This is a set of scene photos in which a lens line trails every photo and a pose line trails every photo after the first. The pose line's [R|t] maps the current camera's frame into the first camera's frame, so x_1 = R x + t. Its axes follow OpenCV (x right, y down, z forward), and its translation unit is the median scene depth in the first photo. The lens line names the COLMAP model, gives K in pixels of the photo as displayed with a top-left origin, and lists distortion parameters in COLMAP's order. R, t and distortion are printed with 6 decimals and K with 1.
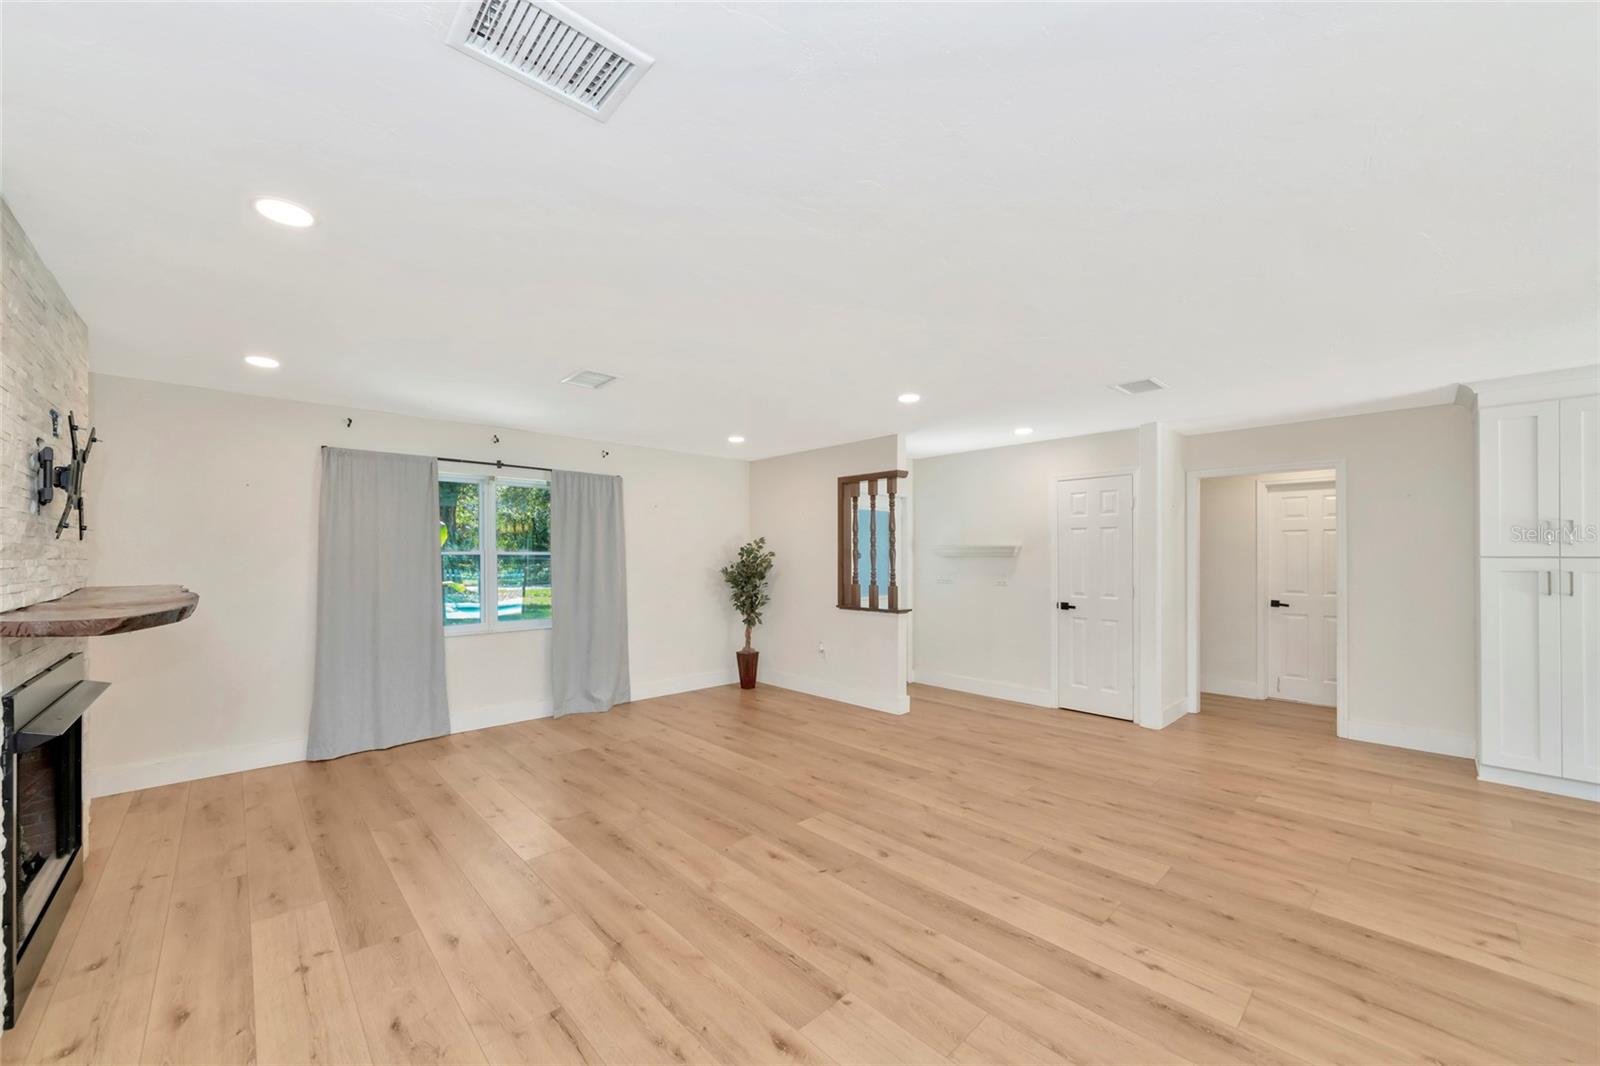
lens RADIAL K [[609.0, 0, 795.6], [0, 609.0, 556.4], [0, 0, 1]] dist [-0.003521, 0.000806]
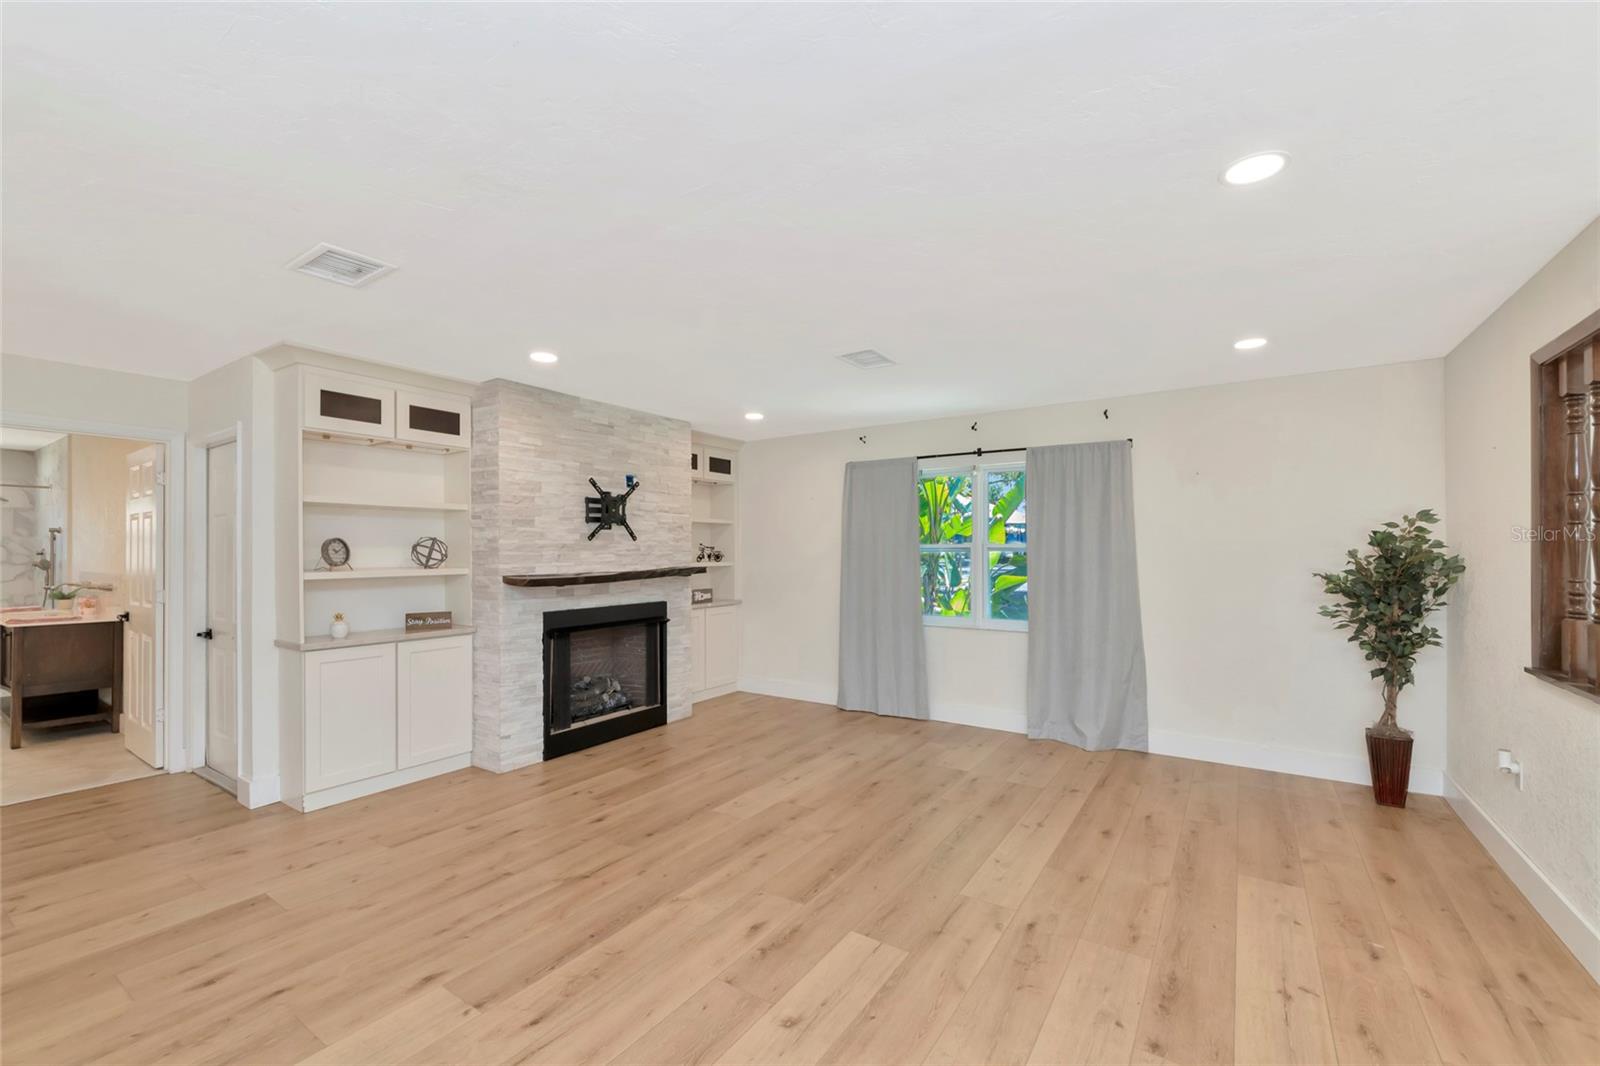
lens RADIAL K [[678.7, 0, 797.5], [0, 678.7, 540.3], [0, 0, 1]] dist [-0.000001, 0.000351]
pose [[0.207192, -0.014040, -0.978199, 0.530008], [0.002953, 0.999901, -0.013726, 0.000366], [0.978296, -0.000044, 0.207213, 0.543727]]
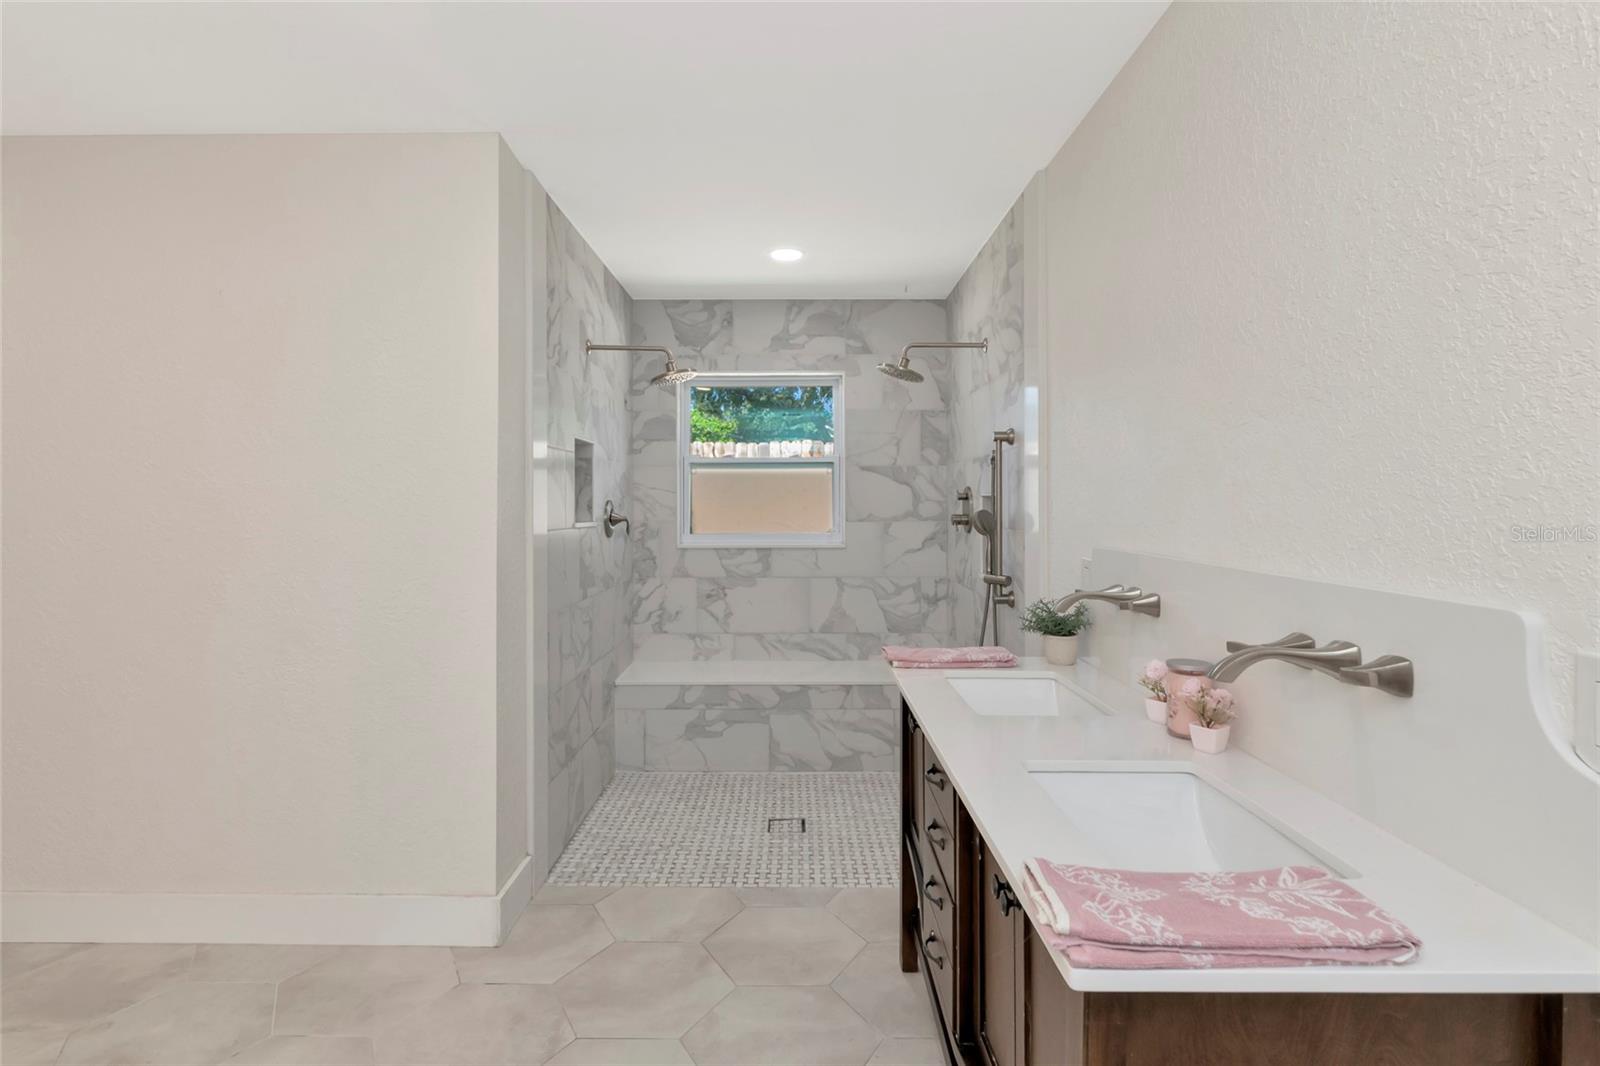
lens RADIAL K [[831.7, 0, 799.6], [0, 831.7, 524.7], [0, 0, 1]] dist [-0.000026, -0.000001]
pose [[-0.684345, 0.017464, -0.728949, 0.377392], [-0.000074, 0.999711, 0.024020, 0.001991], [0.729159, 0.016492, -0.684146, 0.420973]]
